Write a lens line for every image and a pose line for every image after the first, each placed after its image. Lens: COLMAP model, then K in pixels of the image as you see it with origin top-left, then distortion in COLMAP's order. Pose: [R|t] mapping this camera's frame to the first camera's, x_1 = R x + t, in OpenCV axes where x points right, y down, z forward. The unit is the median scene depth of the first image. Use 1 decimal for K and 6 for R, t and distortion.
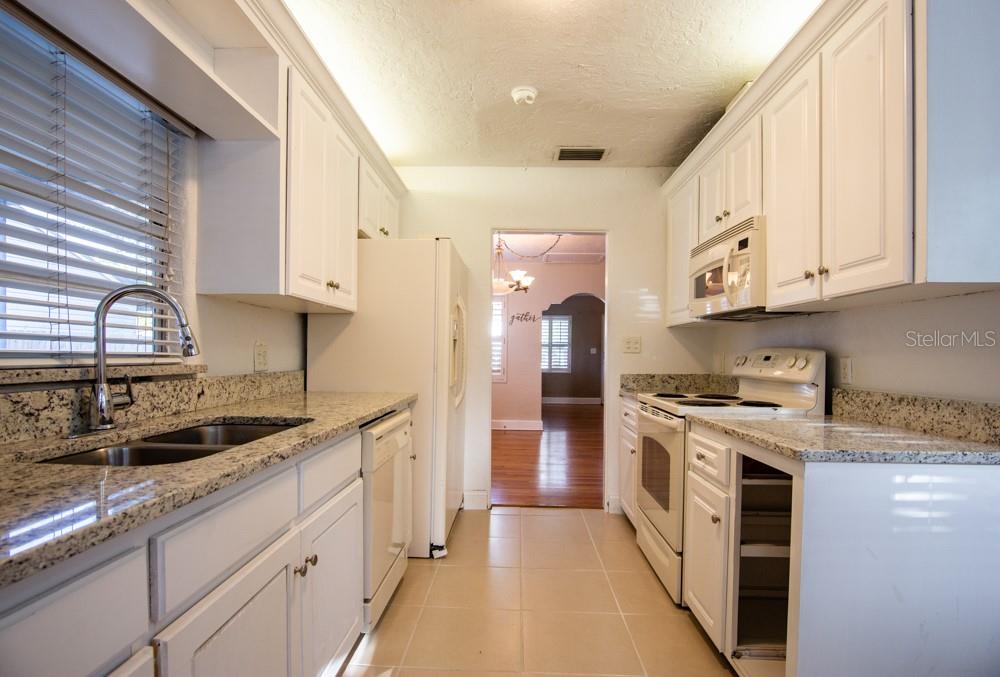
lens RADIAL K [[497.8, 0, 494.5], [0, 497.8, 361.6], [0, 0, 1]] dist [-0.016593, -0.002504]
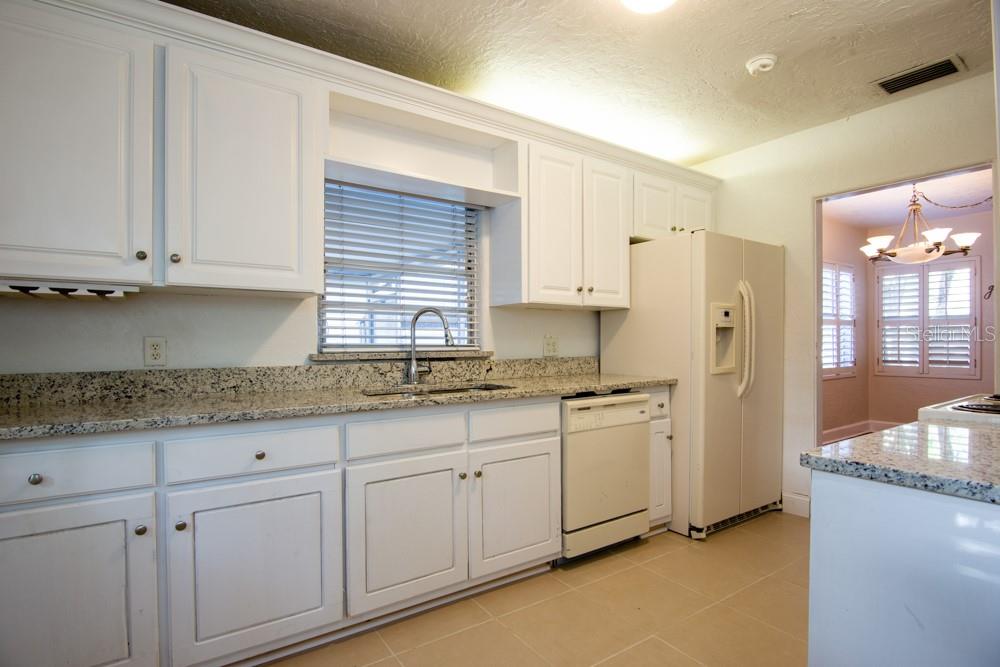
lens RADIAL K [[497.8, 0, 496.7], [0, 497.8, 342.7], [0, 0, 1]] dist [-0.016593, -0.002504]
pose [[0.595521, -0.014112, -0.803216, 0.722288], [-0.000170, 0.999843, -0.017692, 0.006928], [0.803340, 0.010673, 0.595425, 0.072018]]
